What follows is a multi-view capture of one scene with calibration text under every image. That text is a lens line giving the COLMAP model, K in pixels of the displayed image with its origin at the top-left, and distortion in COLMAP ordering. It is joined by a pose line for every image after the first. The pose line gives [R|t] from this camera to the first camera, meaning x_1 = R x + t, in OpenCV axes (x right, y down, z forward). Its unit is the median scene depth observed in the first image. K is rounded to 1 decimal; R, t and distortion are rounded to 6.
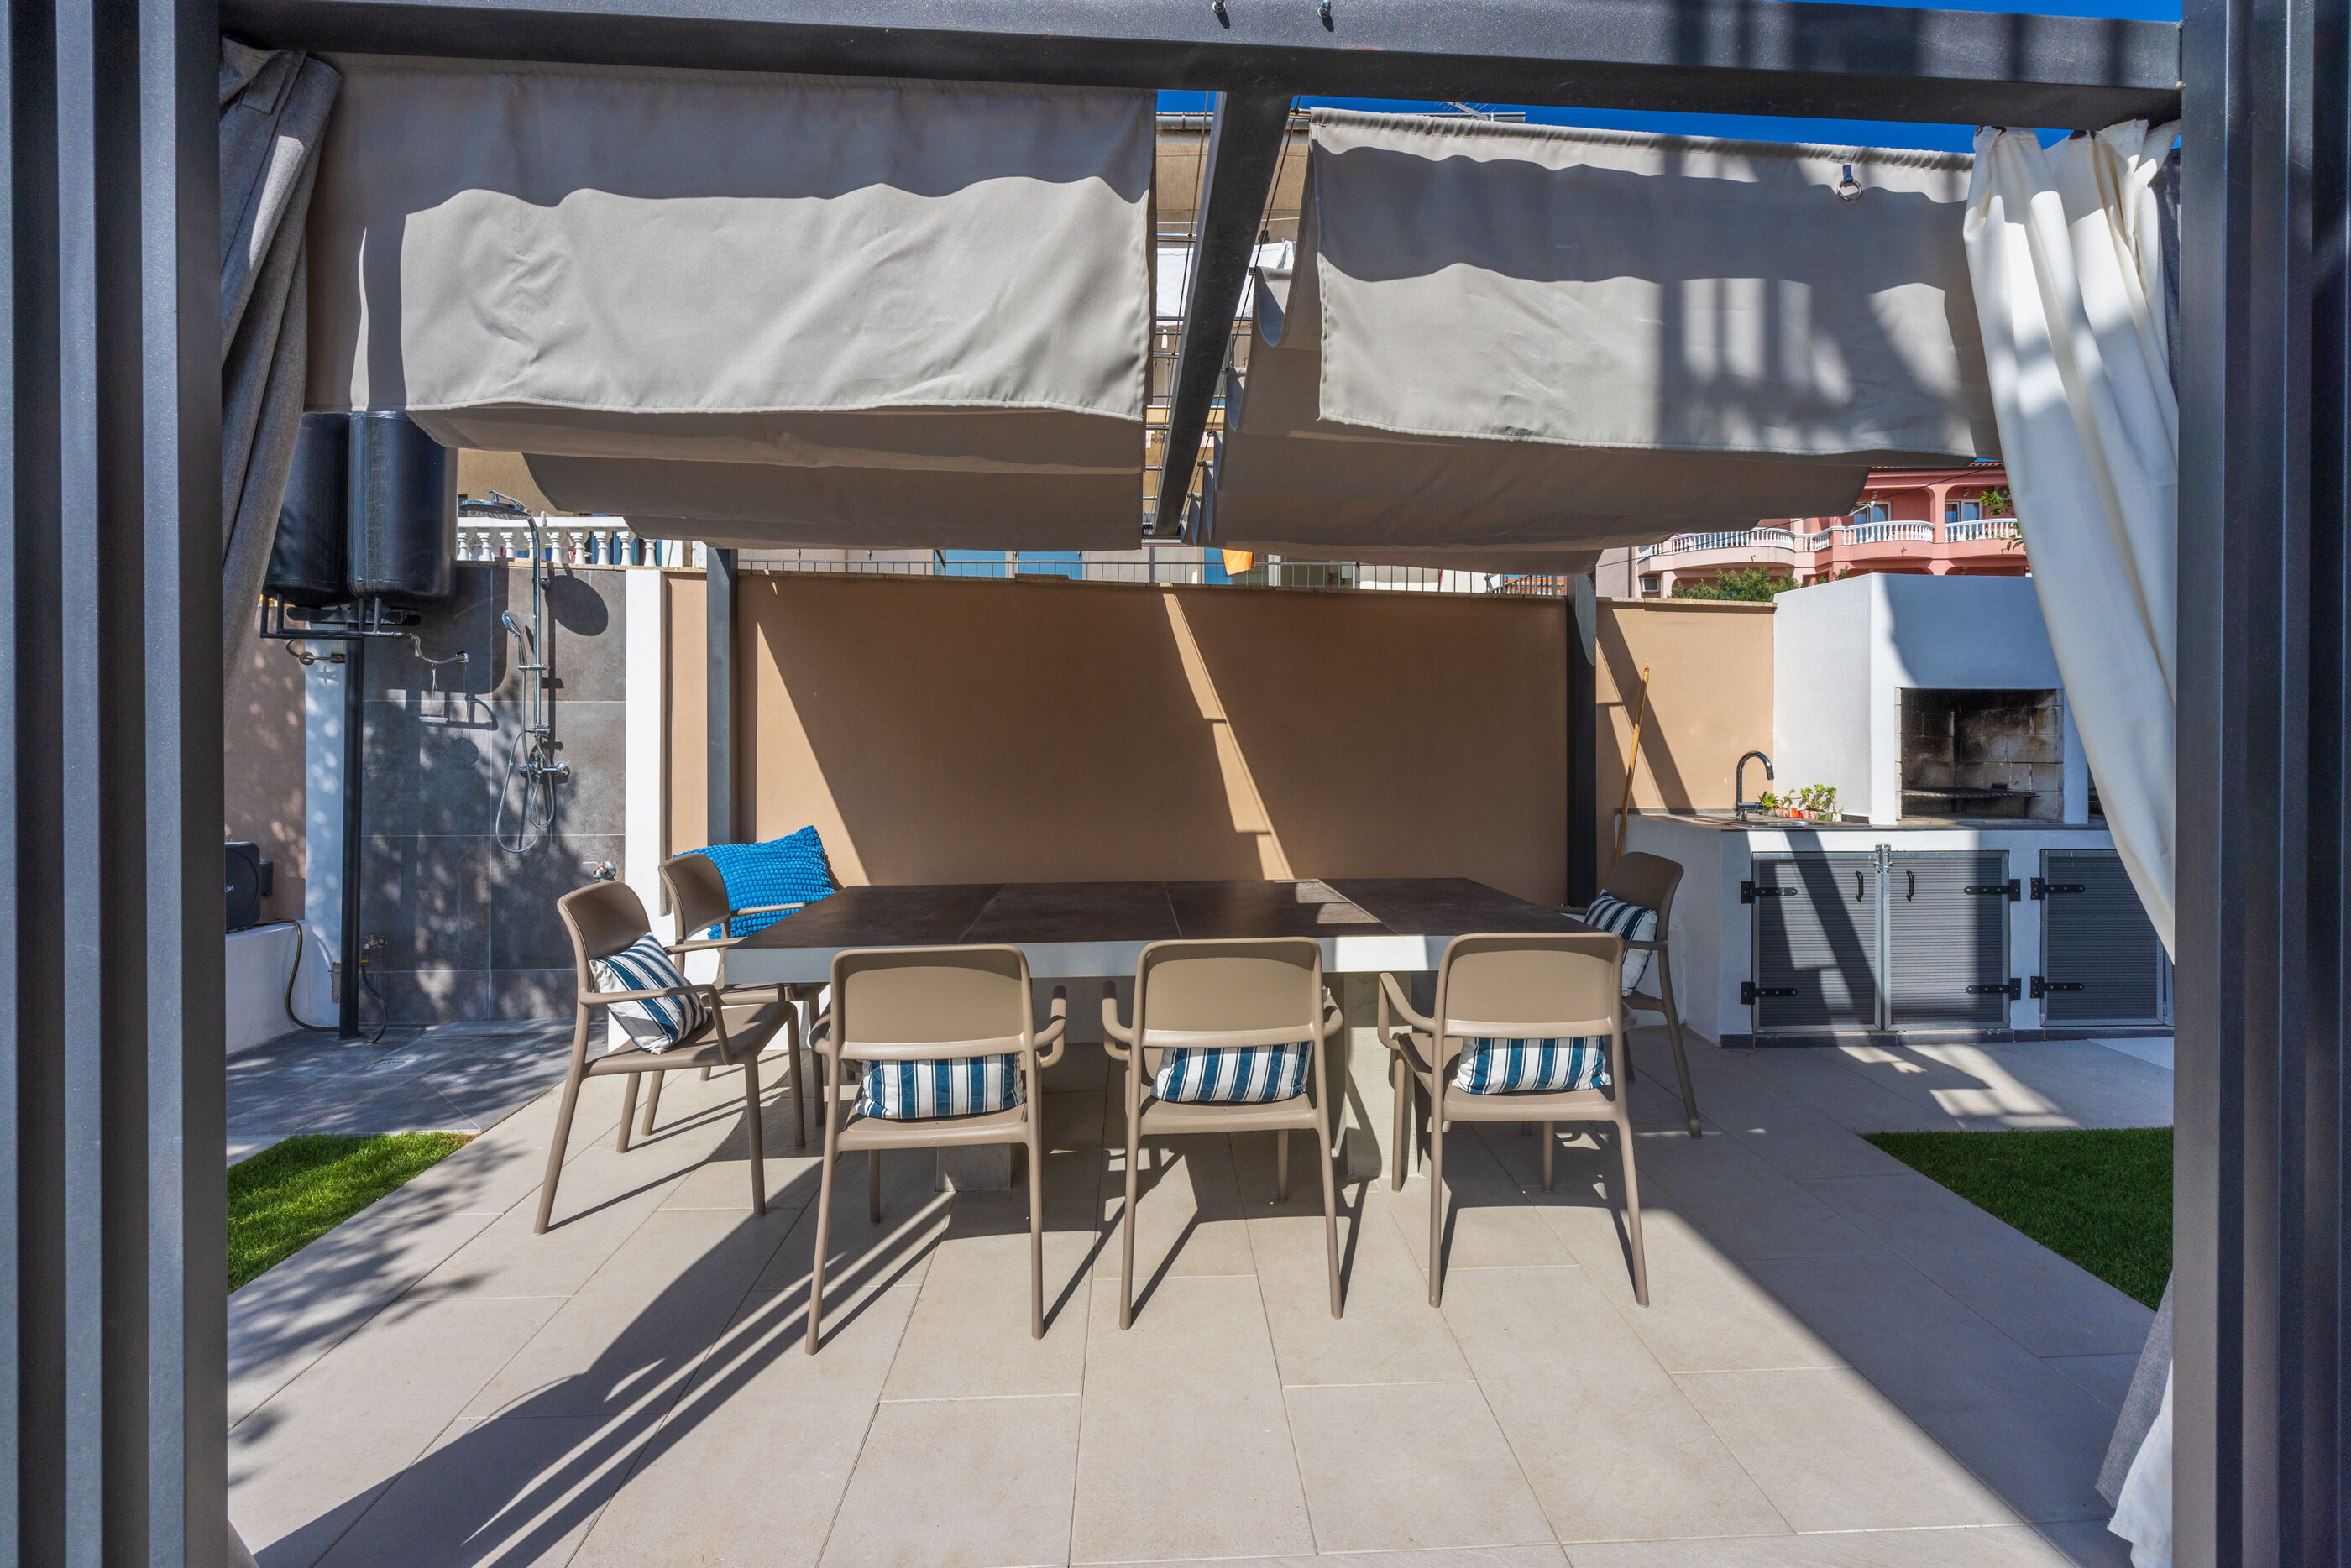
lens RADIAL K [[1005.1, 0, 1205.8], [0, 1005.1, 742.6], [0, 0, 1]] dist [0.000820, 0.000232]
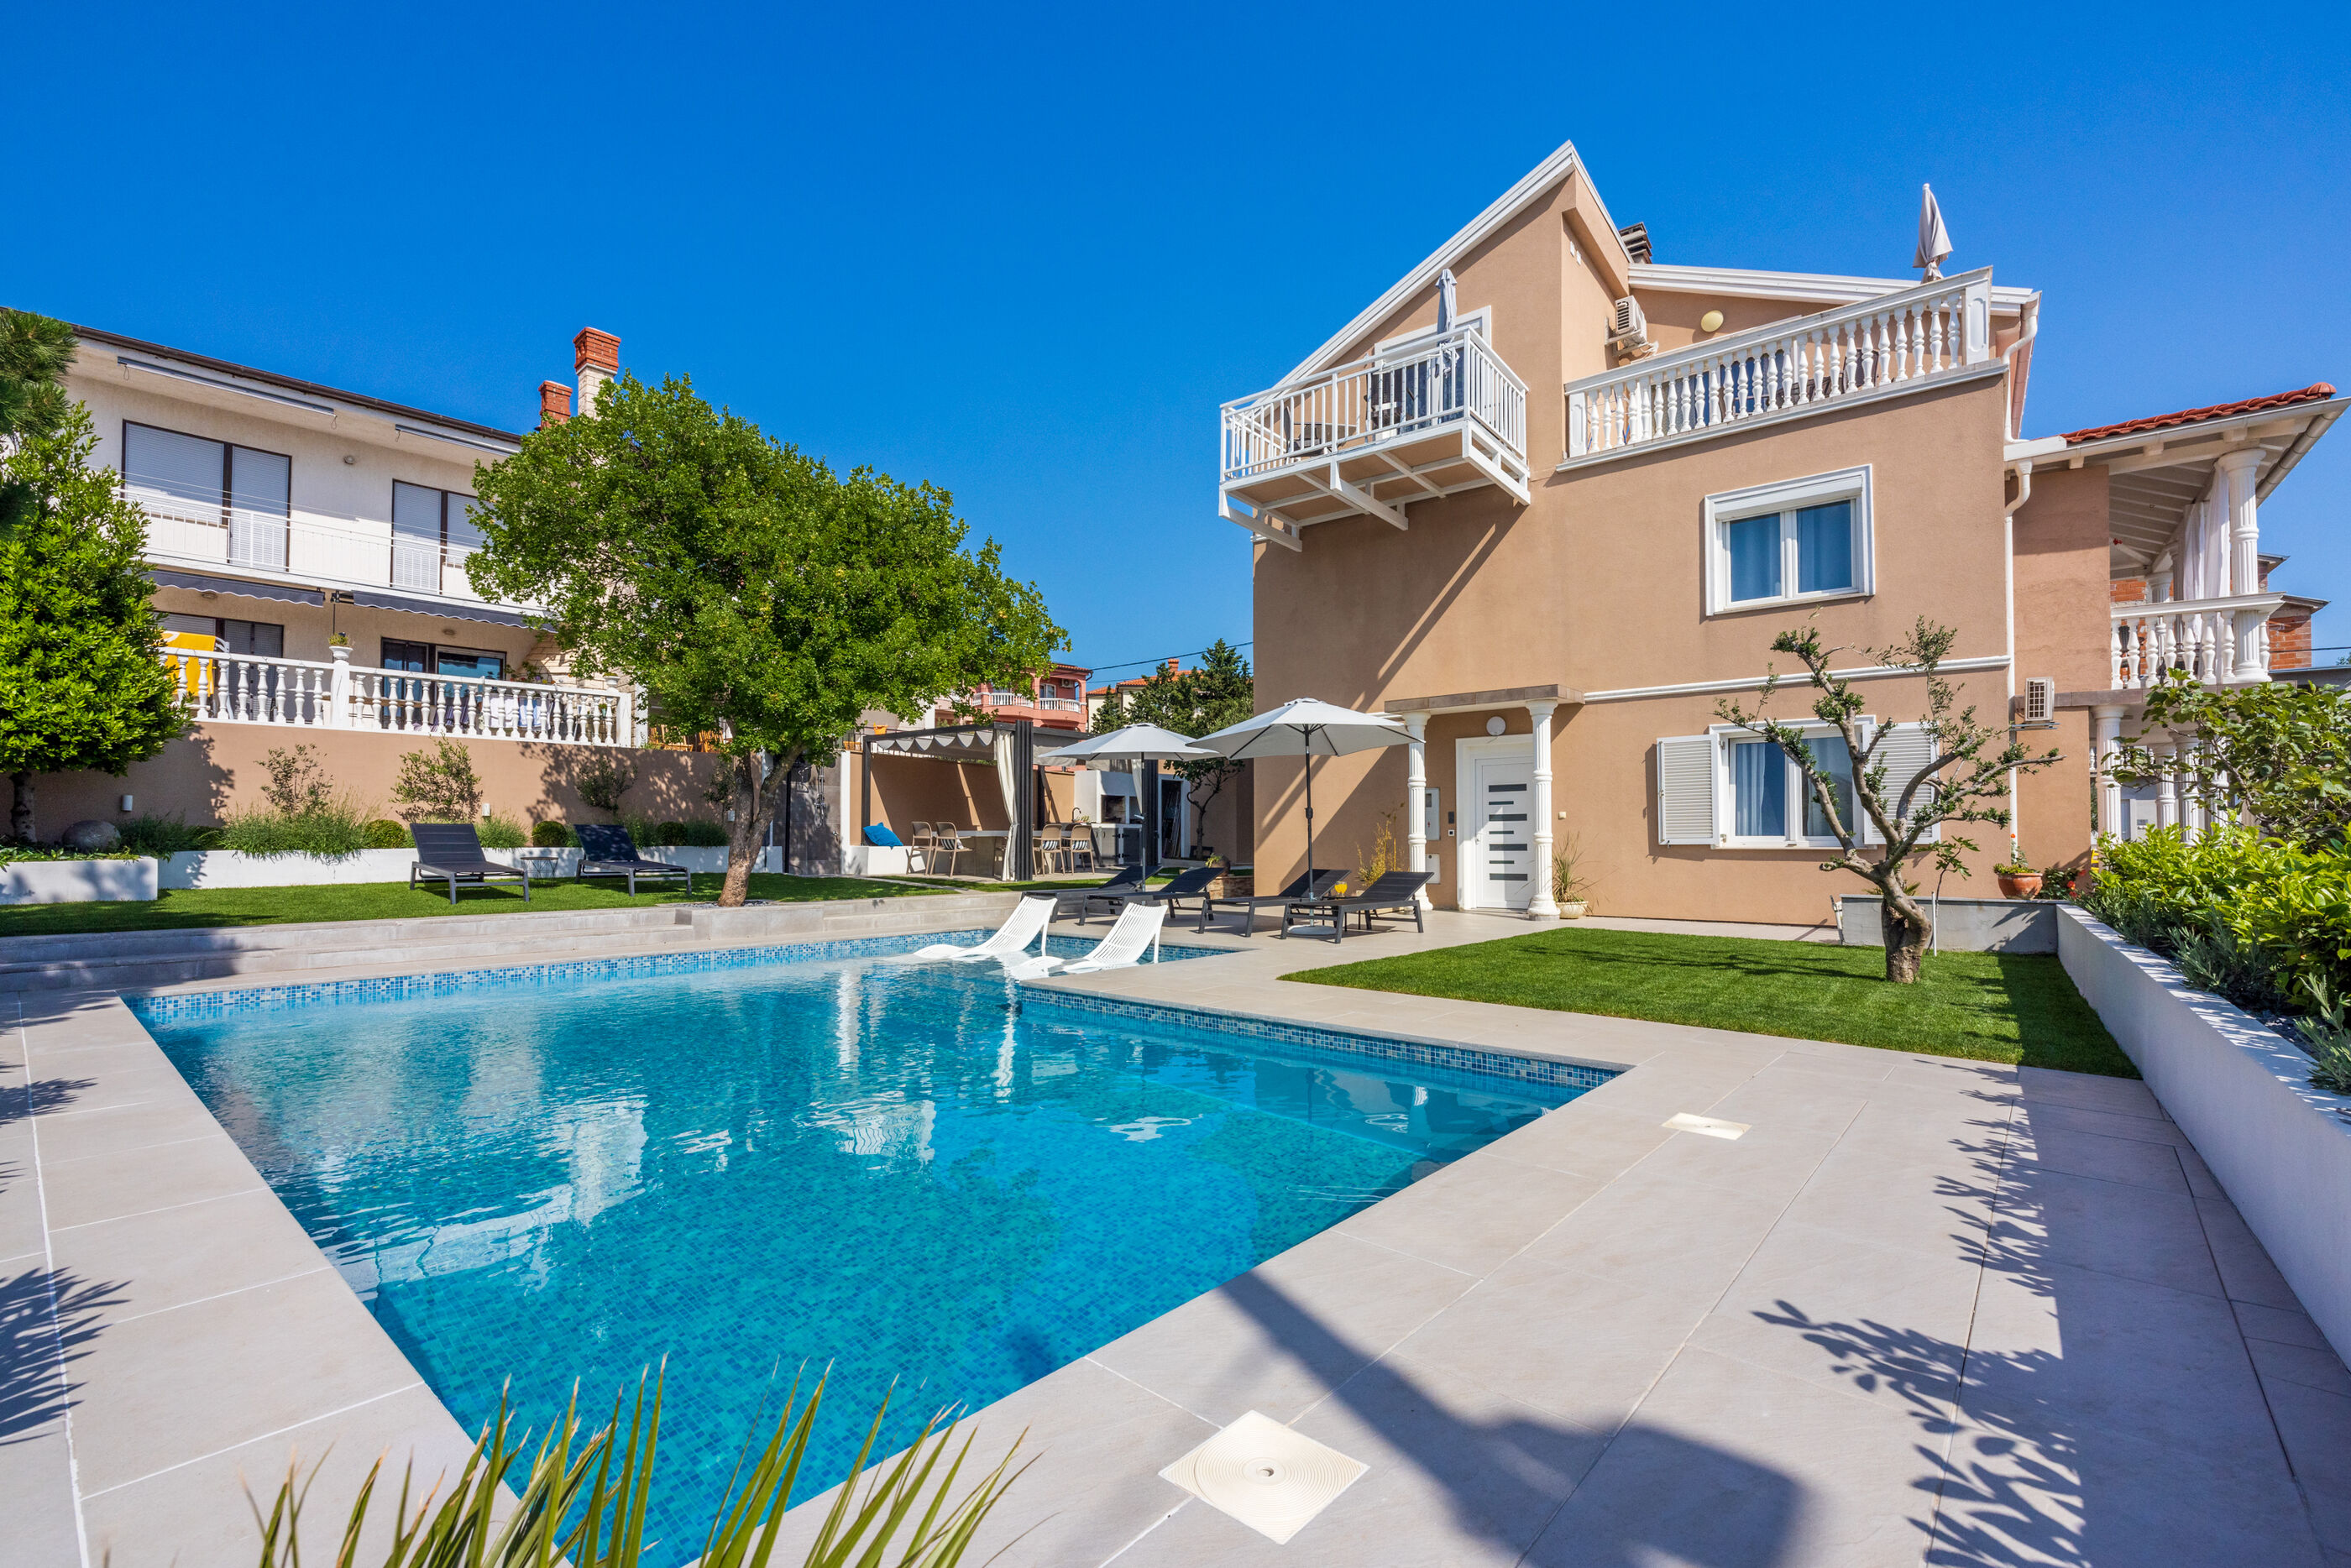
lens RADIAL K [[1009.8, 0, 1196.7], [0, 1009.8, 818.8], [0, 0, 1]] dist [0.000406, 0.000477]
pose [[0.676666, 0.016535, 0.736104, -2.442700], [0.003435, 0.999666, -0.025612, 0.178700], [-0.736282, 0.019859, 0.676384, -2.481521]]
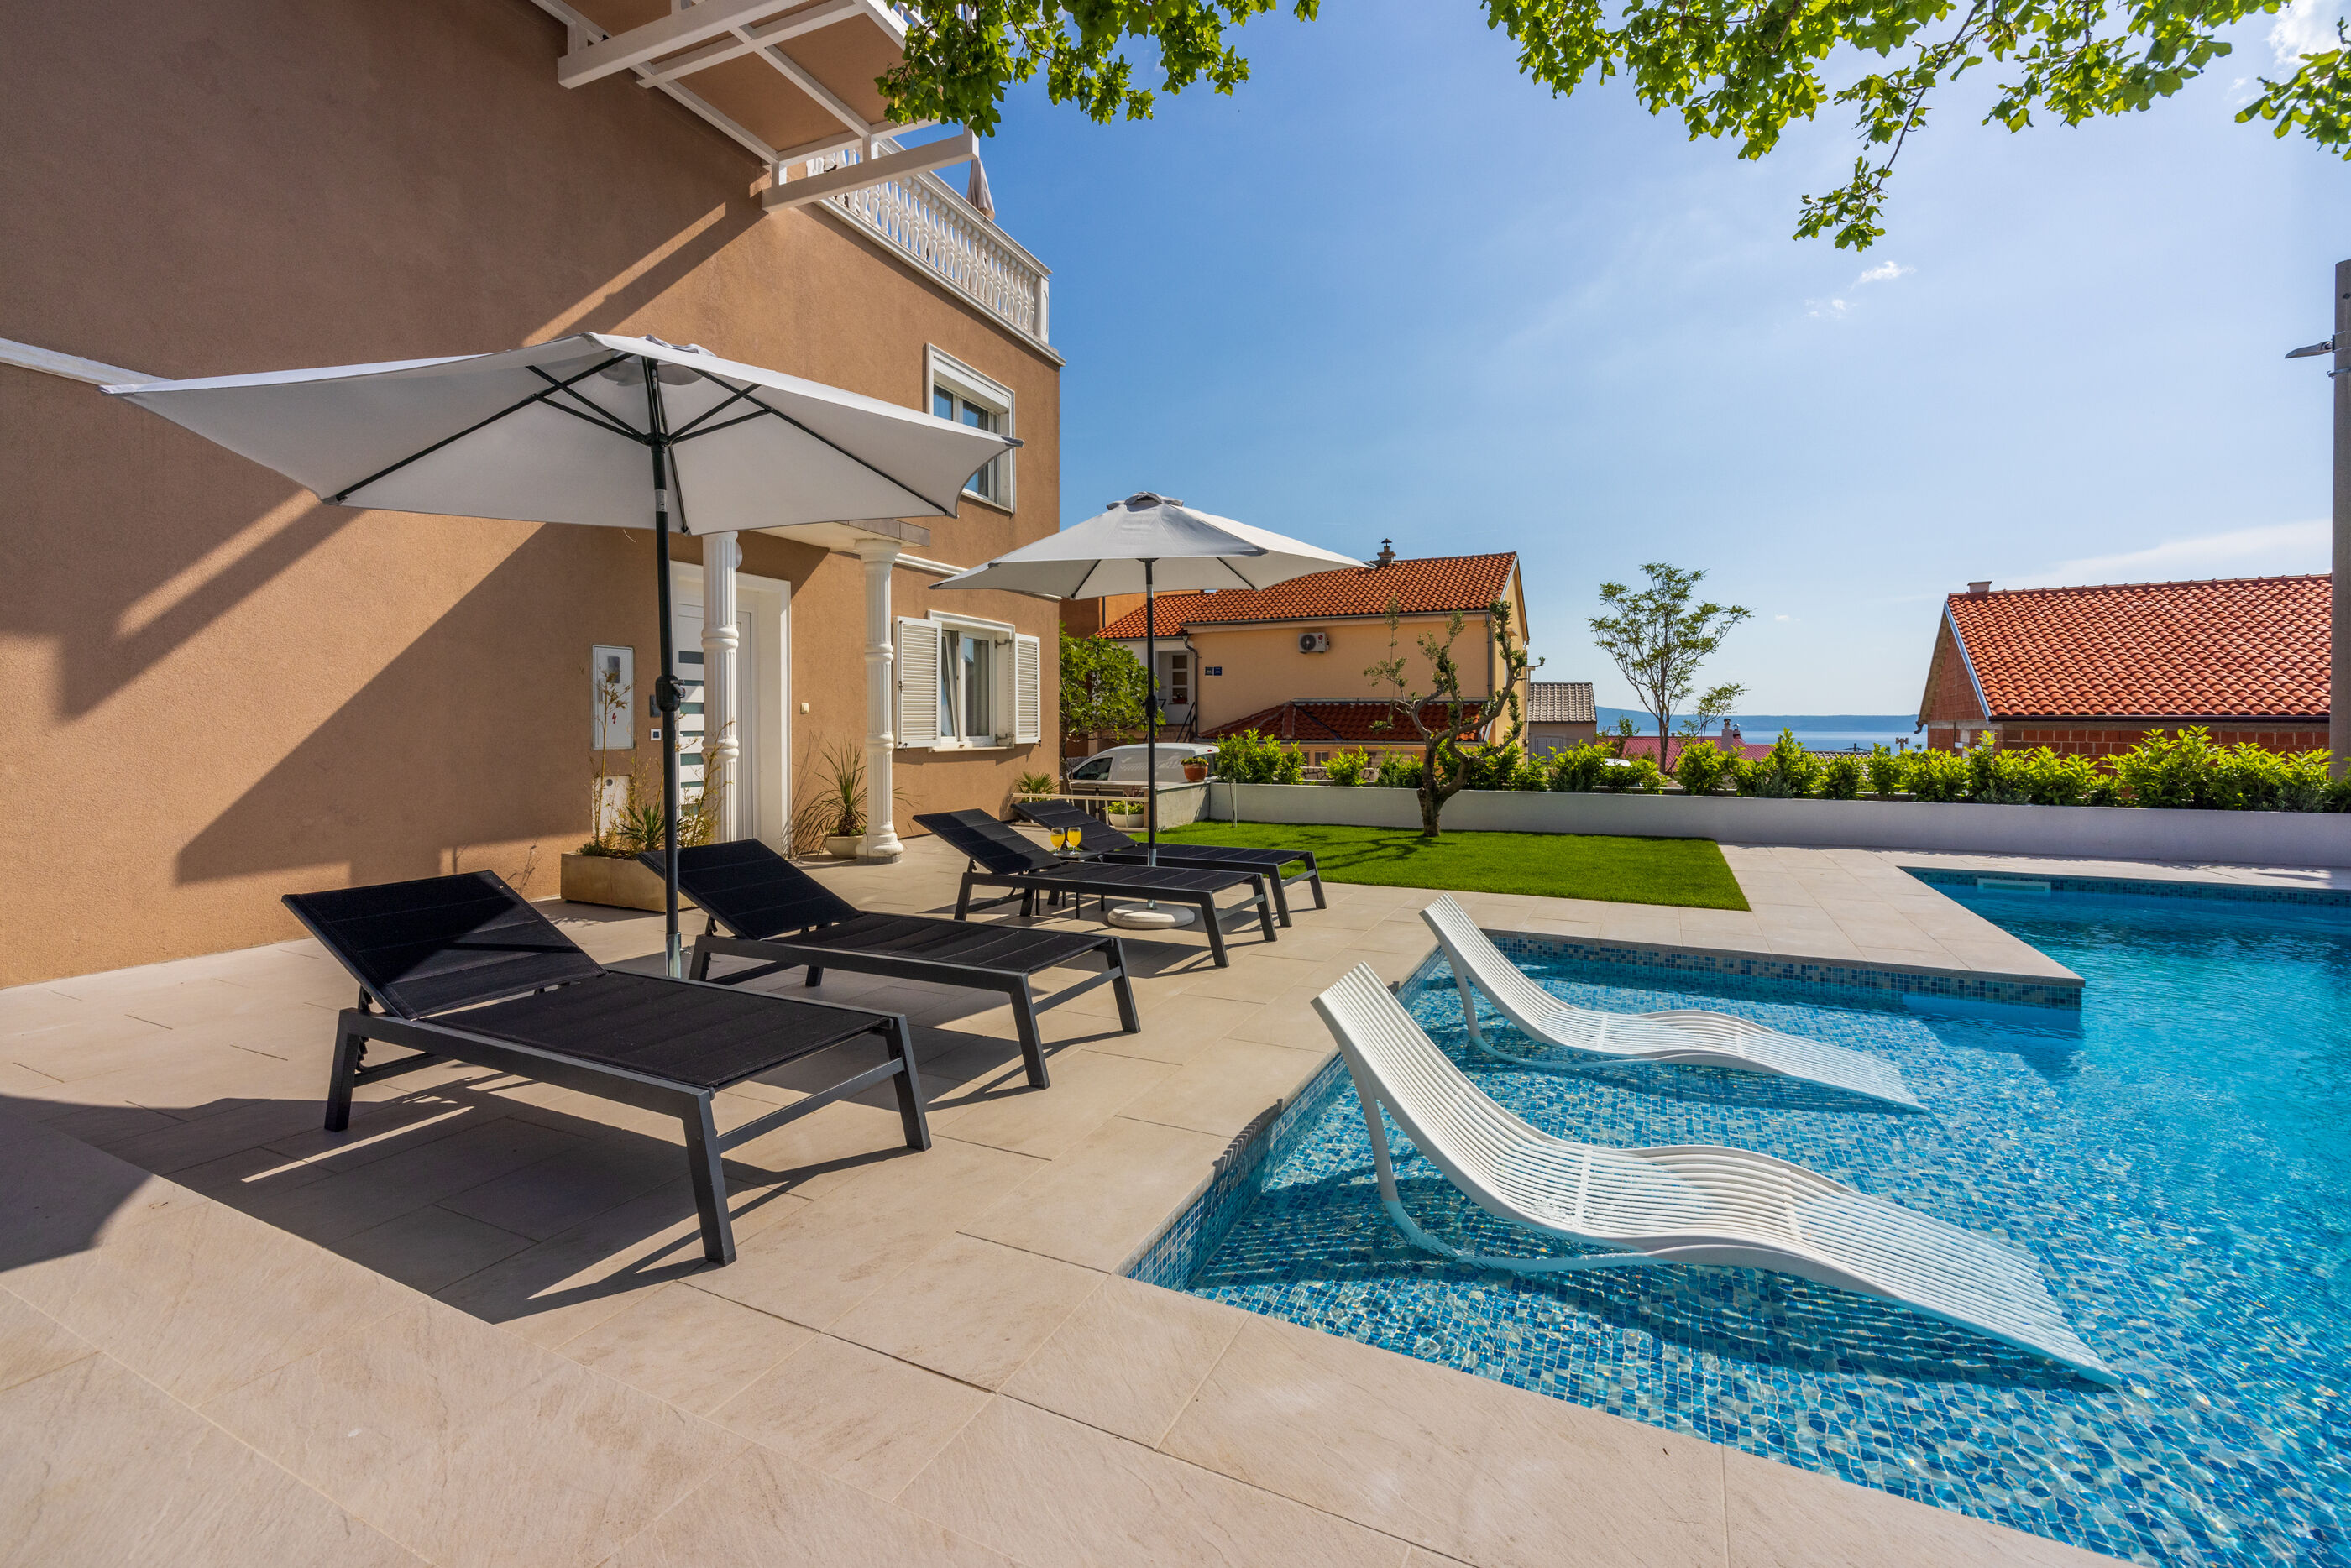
lens RADIAL K [[999.6, 0, 1184.4], [0, 999.6, 736.5], [0, 0, 1]] dist [0.001895, 0.000636]
pose [[-0.883430, -0.004457, 0.468542, -1.163434], [0.003337, 0.999870, 0.015803, 0.124514], [-0.468551, 0.015524, -0.883300, 0.072834]]
